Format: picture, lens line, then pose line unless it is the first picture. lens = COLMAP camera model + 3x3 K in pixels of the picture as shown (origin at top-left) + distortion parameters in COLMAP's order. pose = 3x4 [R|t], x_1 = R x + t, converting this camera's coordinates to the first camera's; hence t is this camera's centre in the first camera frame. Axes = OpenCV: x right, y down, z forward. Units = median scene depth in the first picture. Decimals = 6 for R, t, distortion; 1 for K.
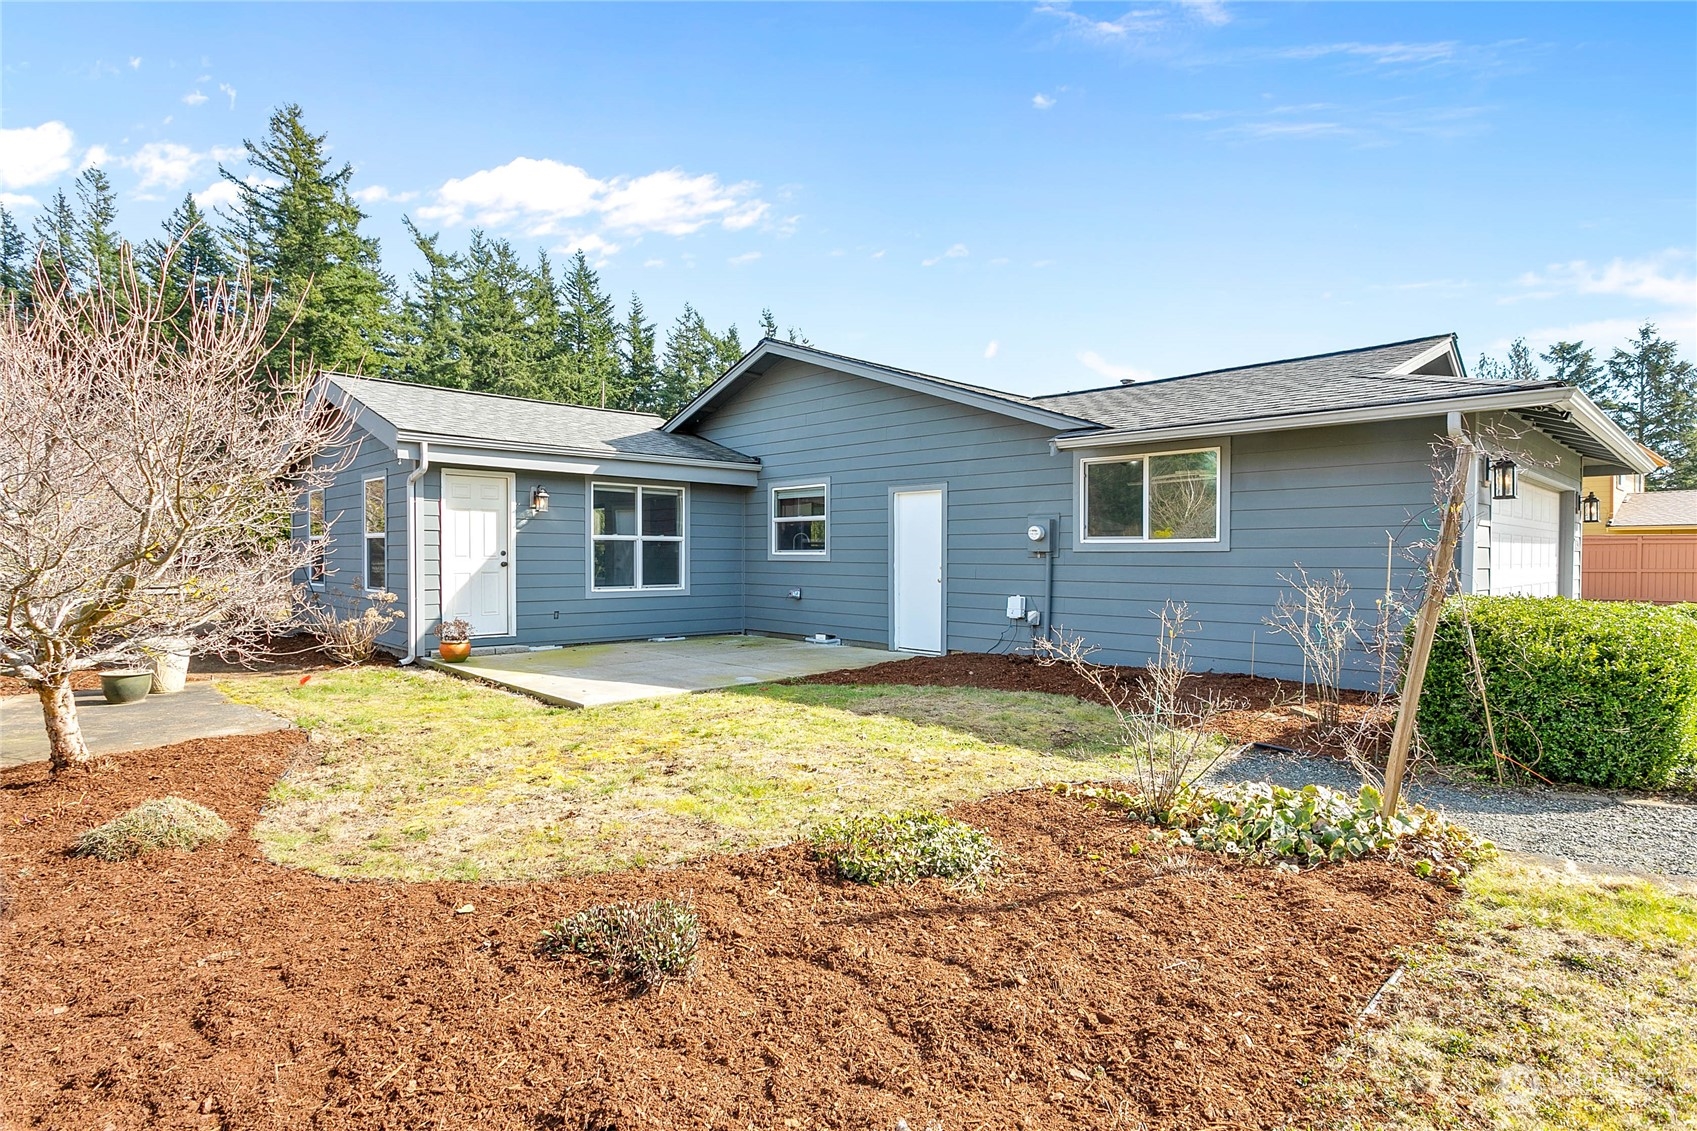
lens RADIAL K [[883.2, 0, 848.5], [0, 883.2, 565.5], [0, 0, 1]] dist [-0.002457, -0.000294]
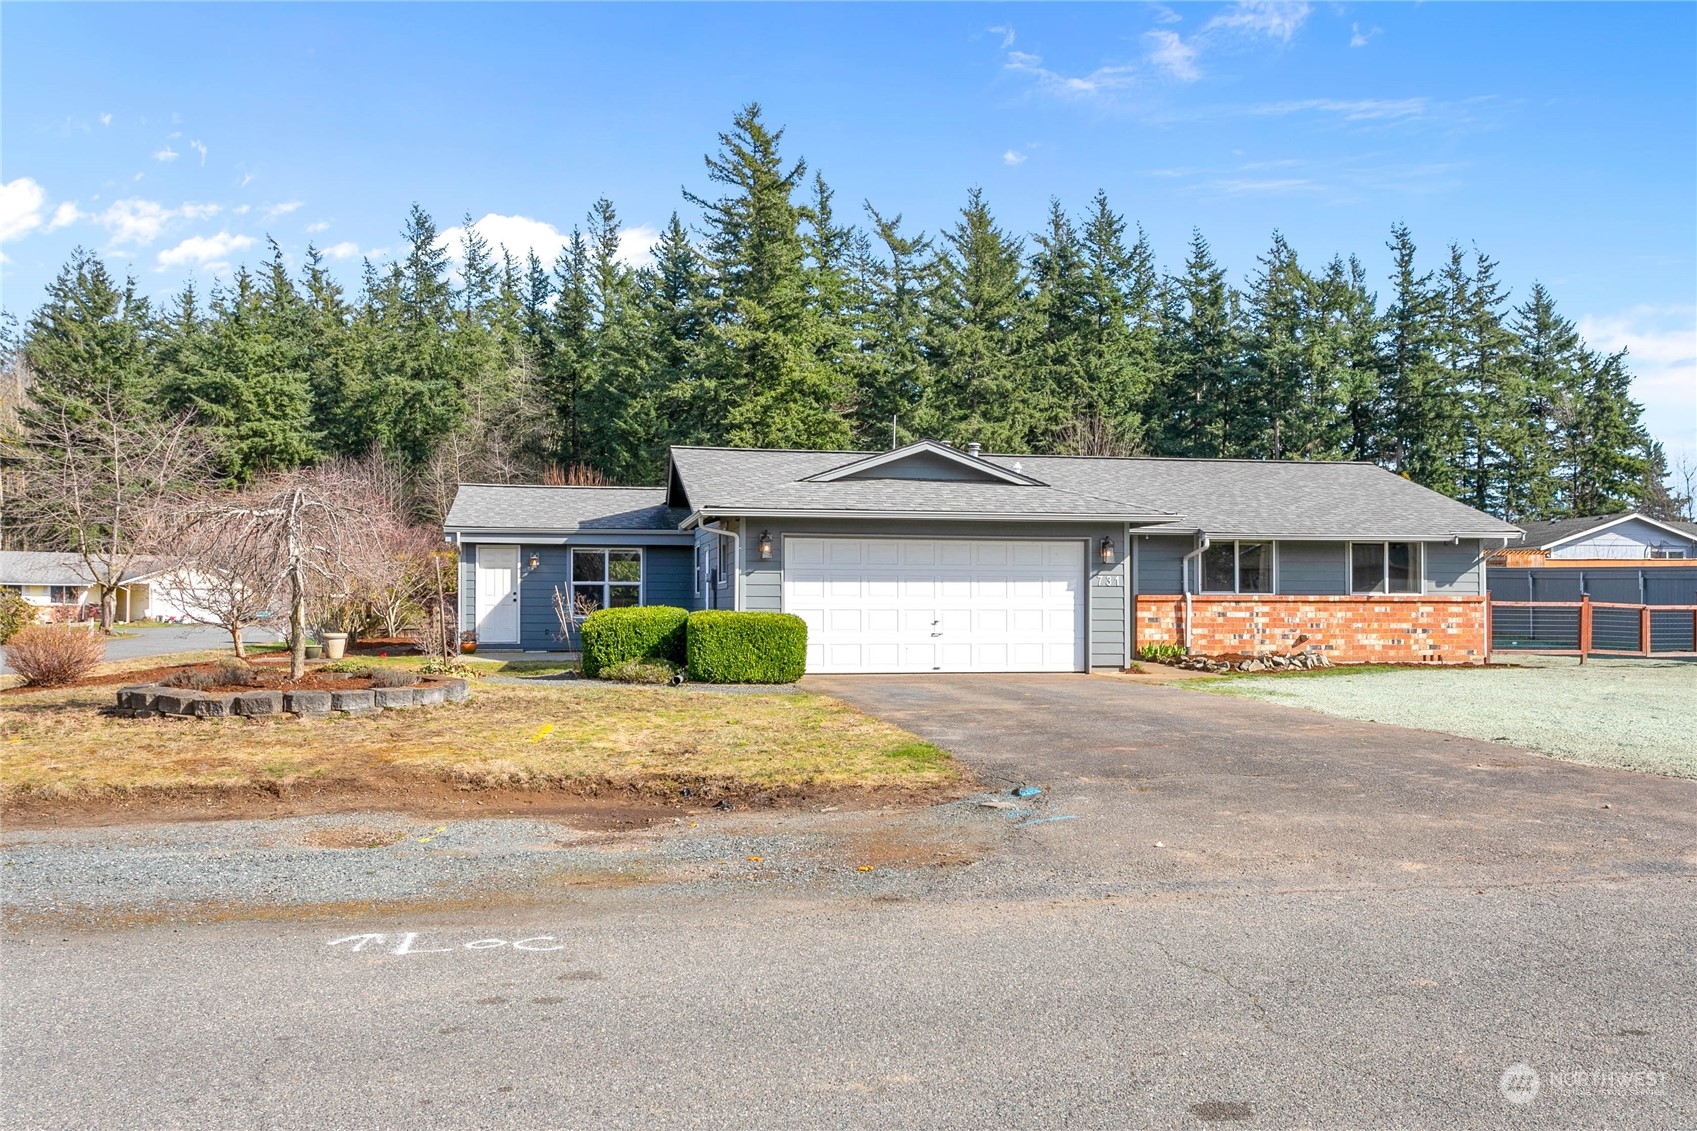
lens RADIAL K [[1418.6, 0, 848.5], [0, 1418.6, 565.5], [0, 0, 1]] dist [0.015880, -0.008291]
pose [[0.830437, -0.017835, -0.556827, 0.231873], [-0.004277, 0.999254, -0.038385, 0.004757], [0.557096, 0.034258, 0.829741, -0.124542]]
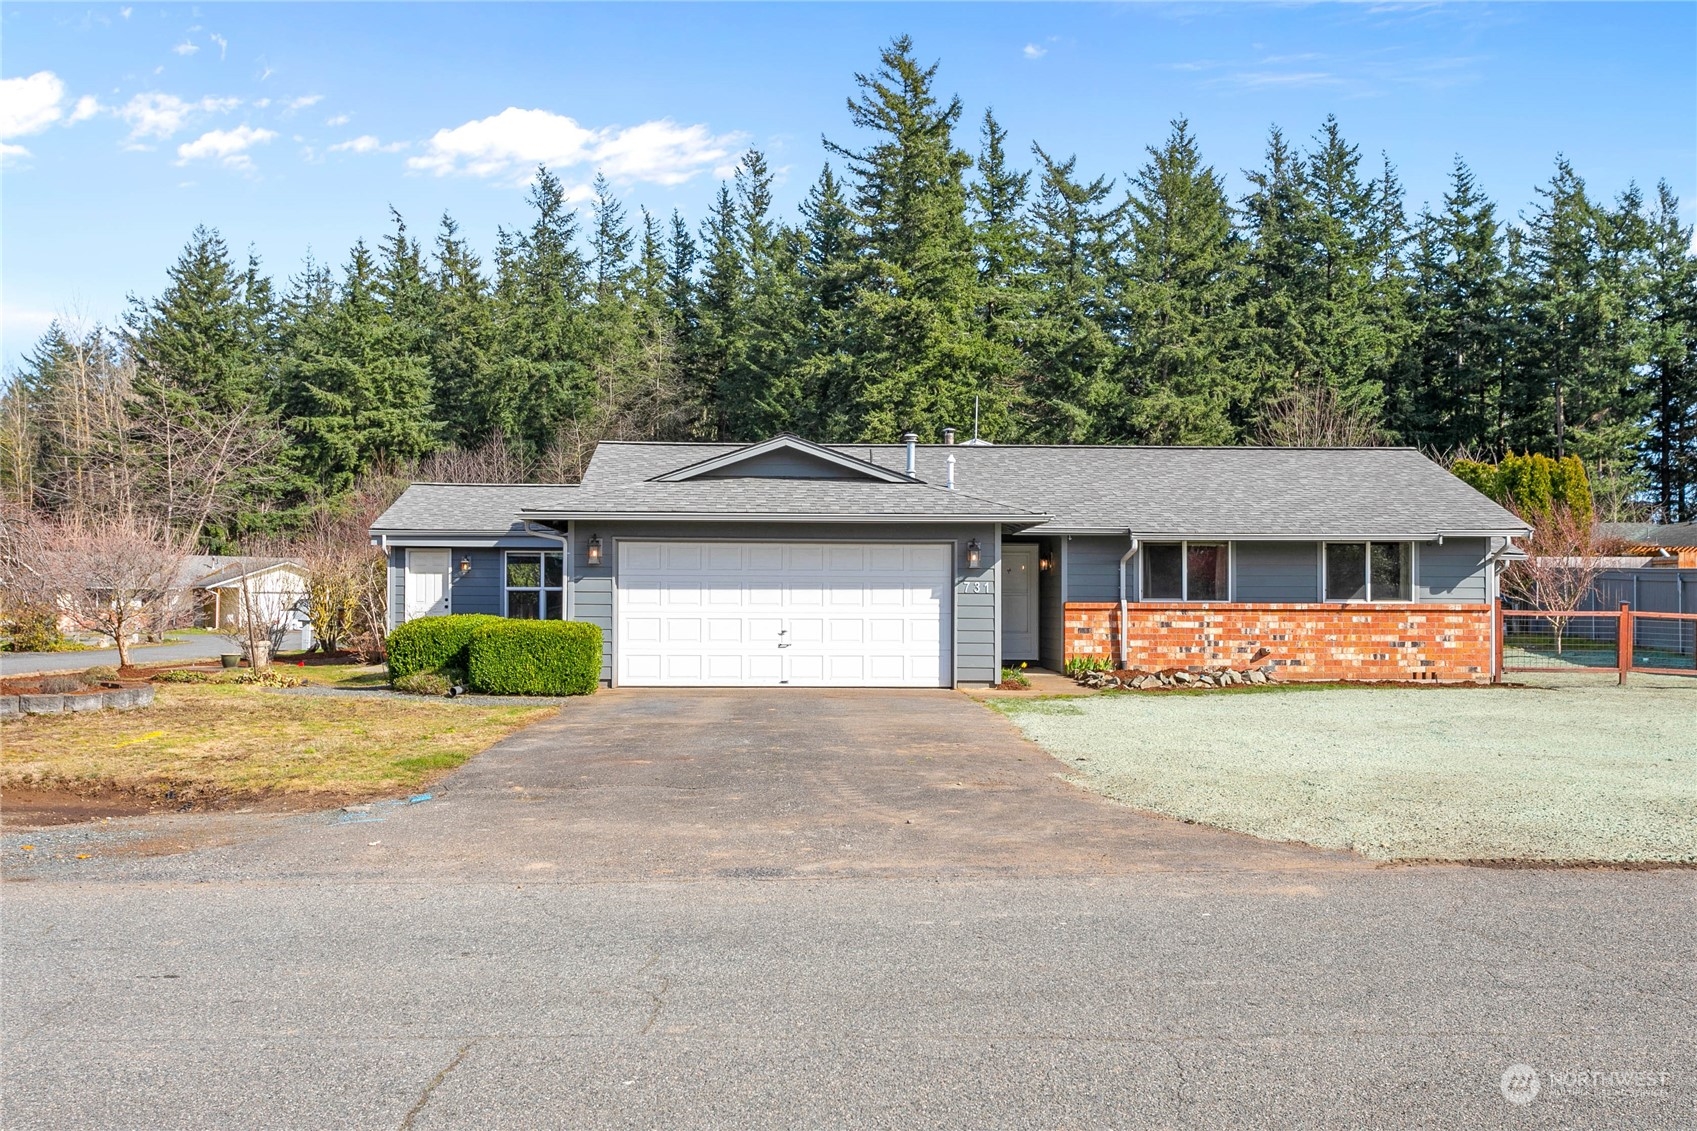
lens RADIAL K [[1660.2, 0, 848.5], [0, 1660.2, 565.5], [0, 0, 1]] dist [0.011486, 0.005982]
pose [[0.733507, -0.019434, -0.679404, 0.305282], [-0.007620, 0.999293, -0.036812, 0.004003], [0.679639, 0.032179, 0.732840, -0.096643]]
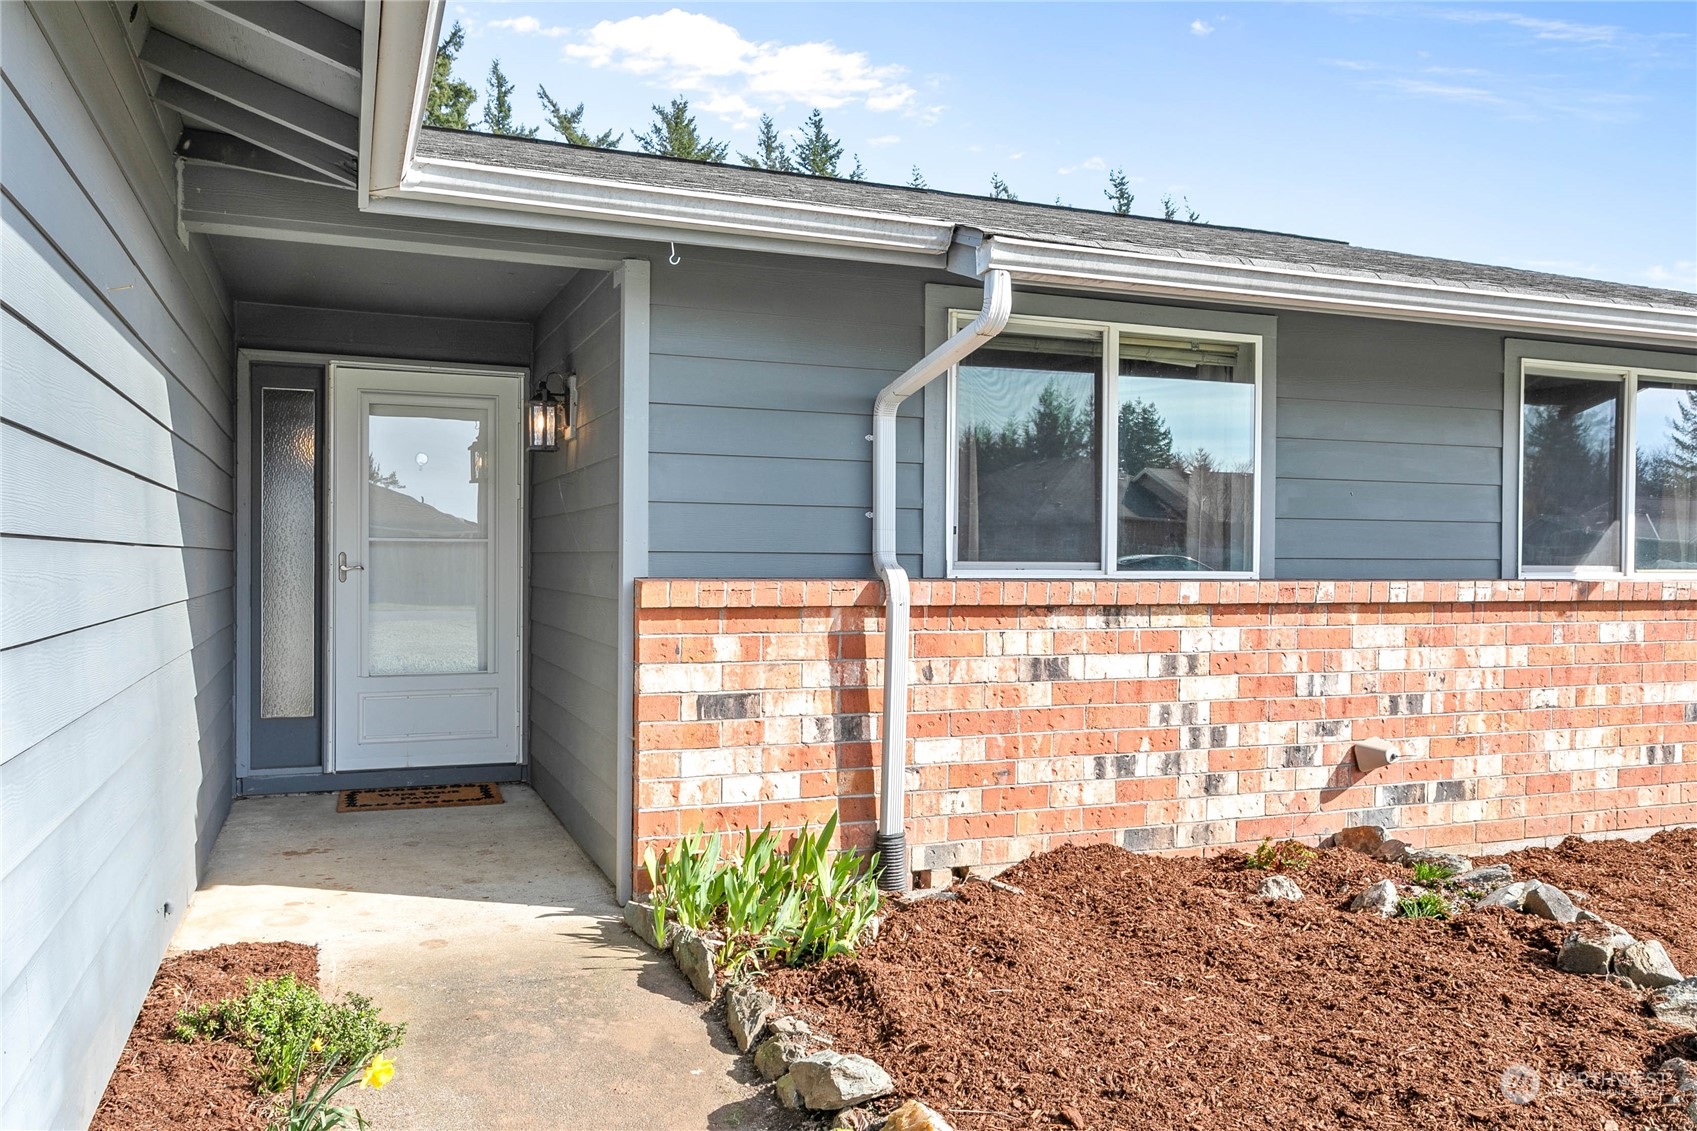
lens RADIAL K [[1272.7, 0, 848.5], [0, 1272.7, 565.5], [0, 0, 1]] dist [0.008029, 0.002137]
pose [[0.921333, 0.005021, -0.388743, 0.134493], [-0.007716, 0.999956, -0.005372, -0.001783], [0.388698, 0.007949, 0.921331, 0.138139]]
